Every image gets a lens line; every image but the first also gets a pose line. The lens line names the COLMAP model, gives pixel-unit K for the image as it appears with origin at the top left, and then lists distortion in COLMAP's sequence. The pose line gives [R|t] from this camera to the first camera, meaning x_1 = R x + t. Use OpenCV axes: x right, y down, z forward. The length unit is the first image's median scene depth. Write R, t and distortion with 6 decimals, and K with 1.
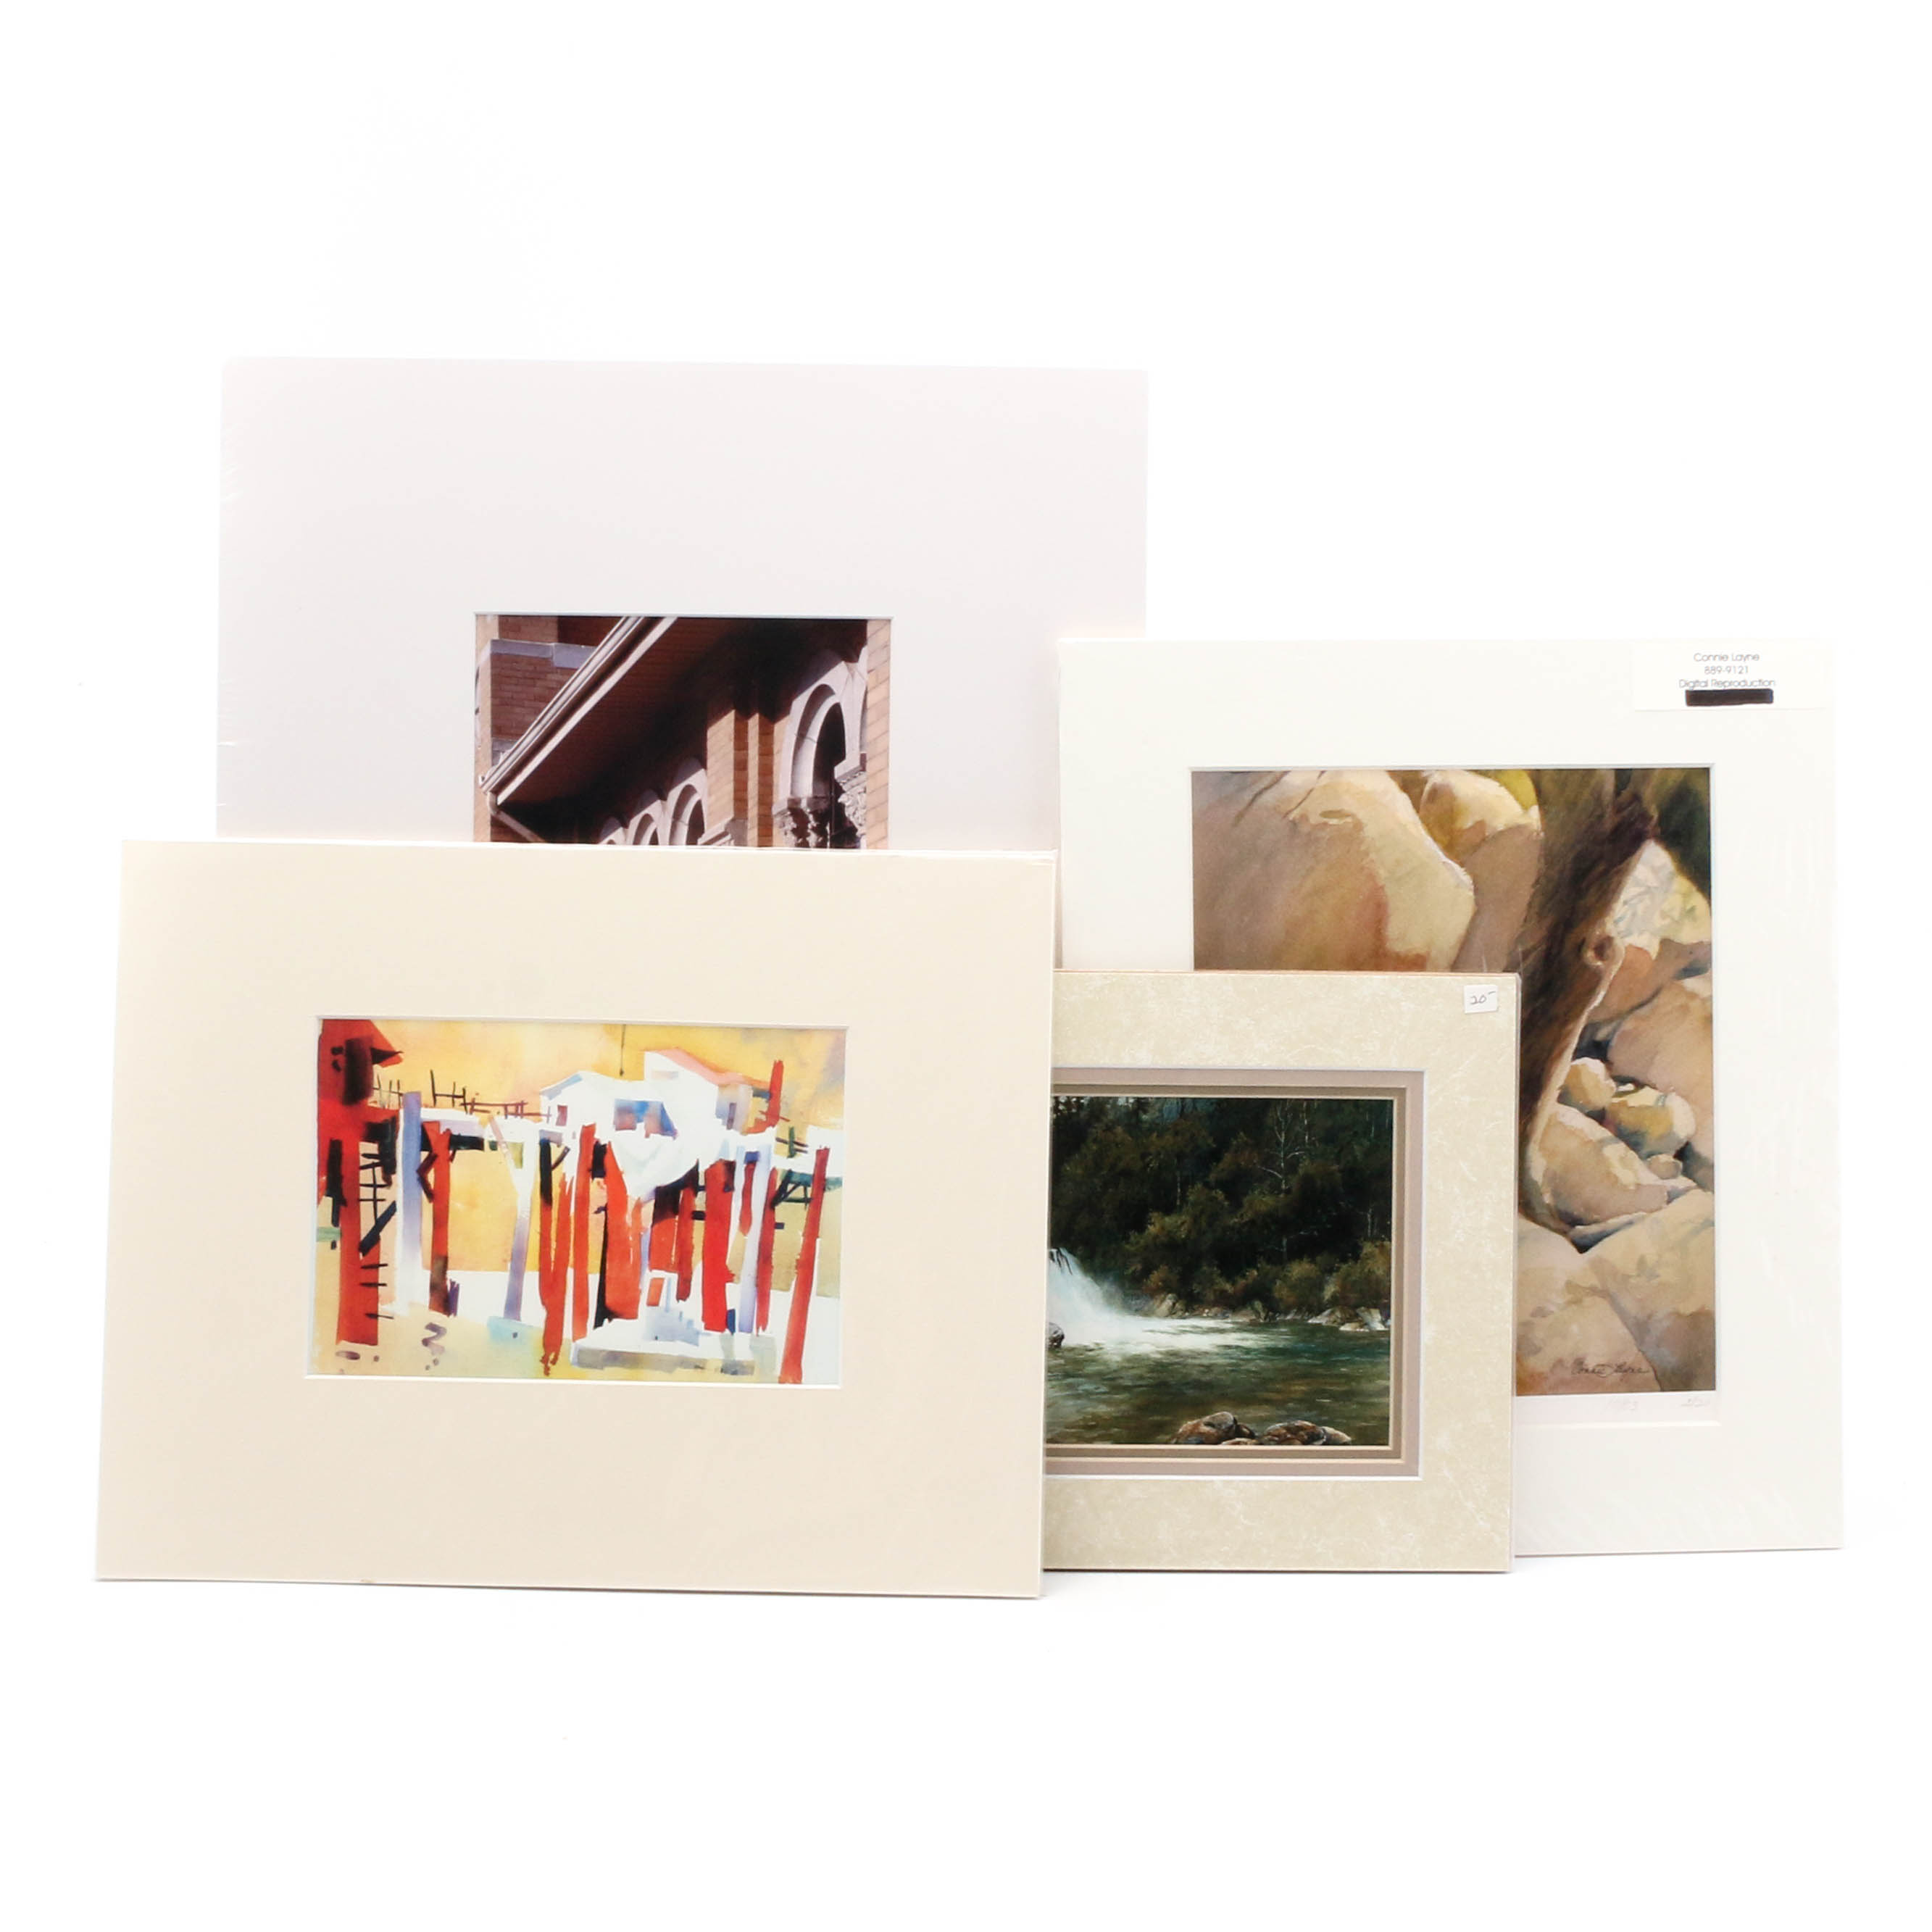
lens RADIAL K [[3845.9, 0, 963.6], [0, 3845.9, 965.6], [0, 0, 1]] dist [-0.048740, 0.000000]
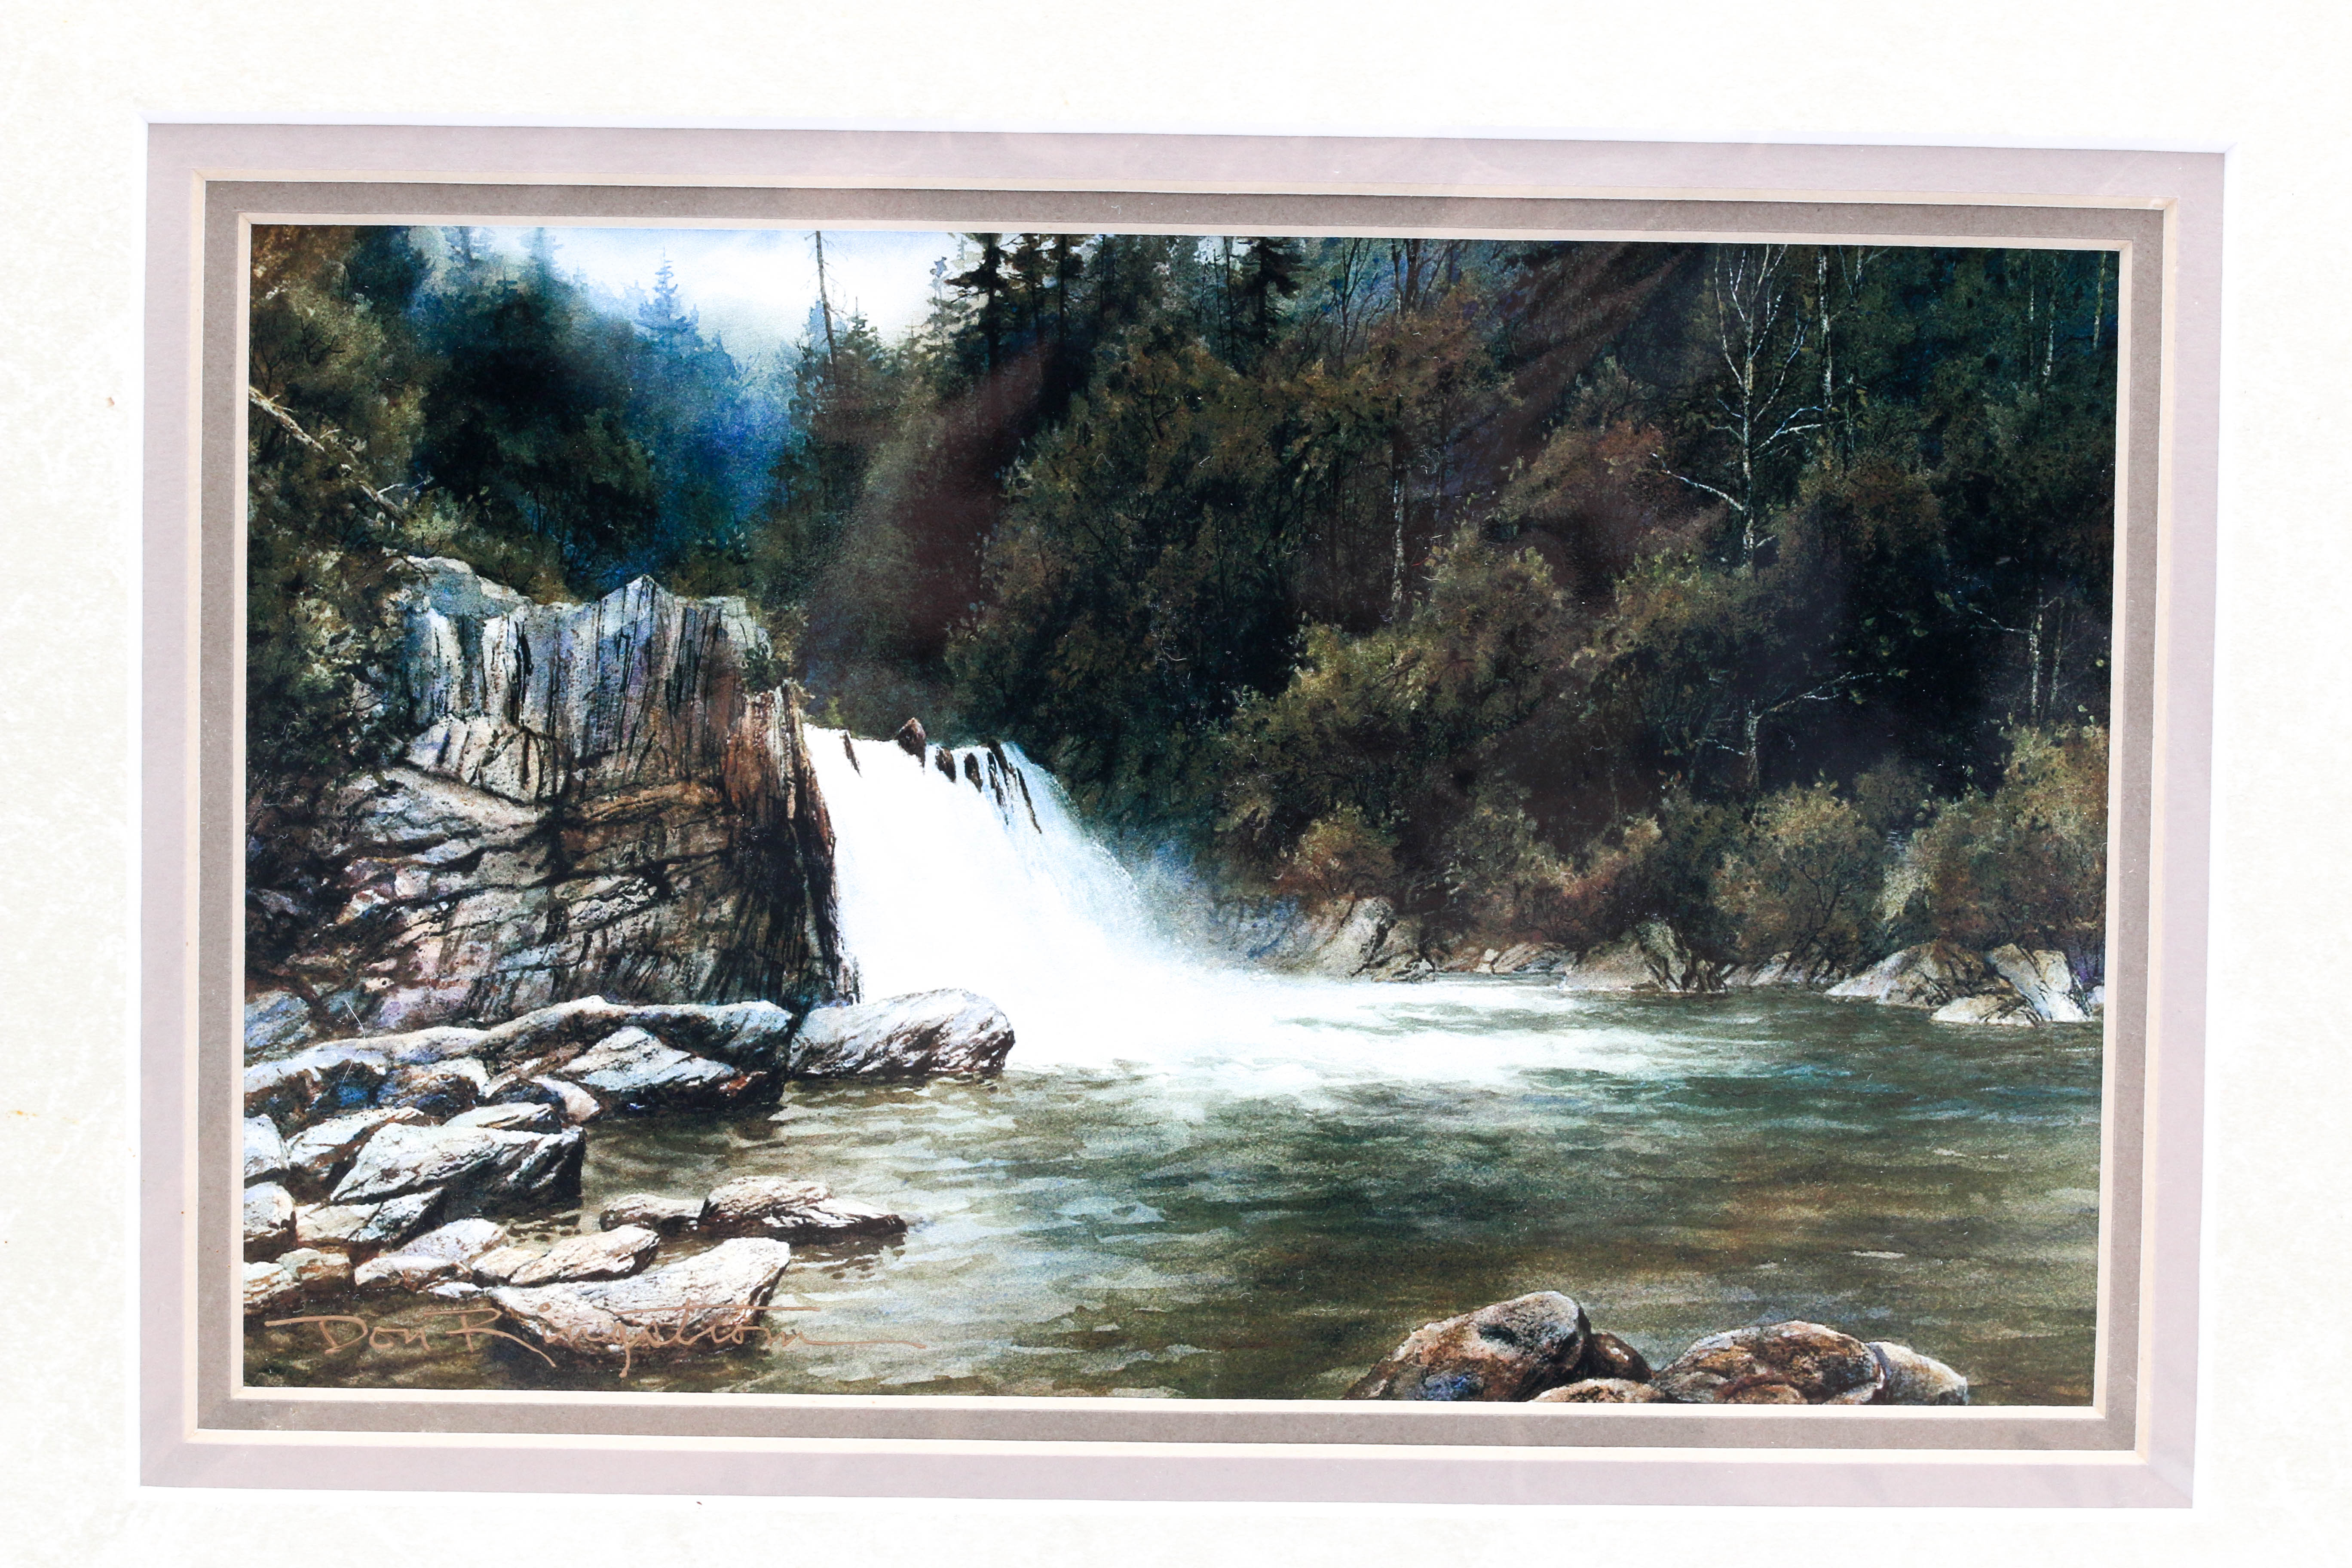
lens RADIAL K [[4656.8, 0, 1180.0], [0, 4656.8, 779.3], [0, 0, 1]] dist [-0.033460, 0.000000]
pose [[0.999994, 0.003364, -0.000486, 0.039560], [-0.003342, 0.999200, 0.039853, 0.062344], [0.000620, -0.039852, 0.999205, 0.644047]]
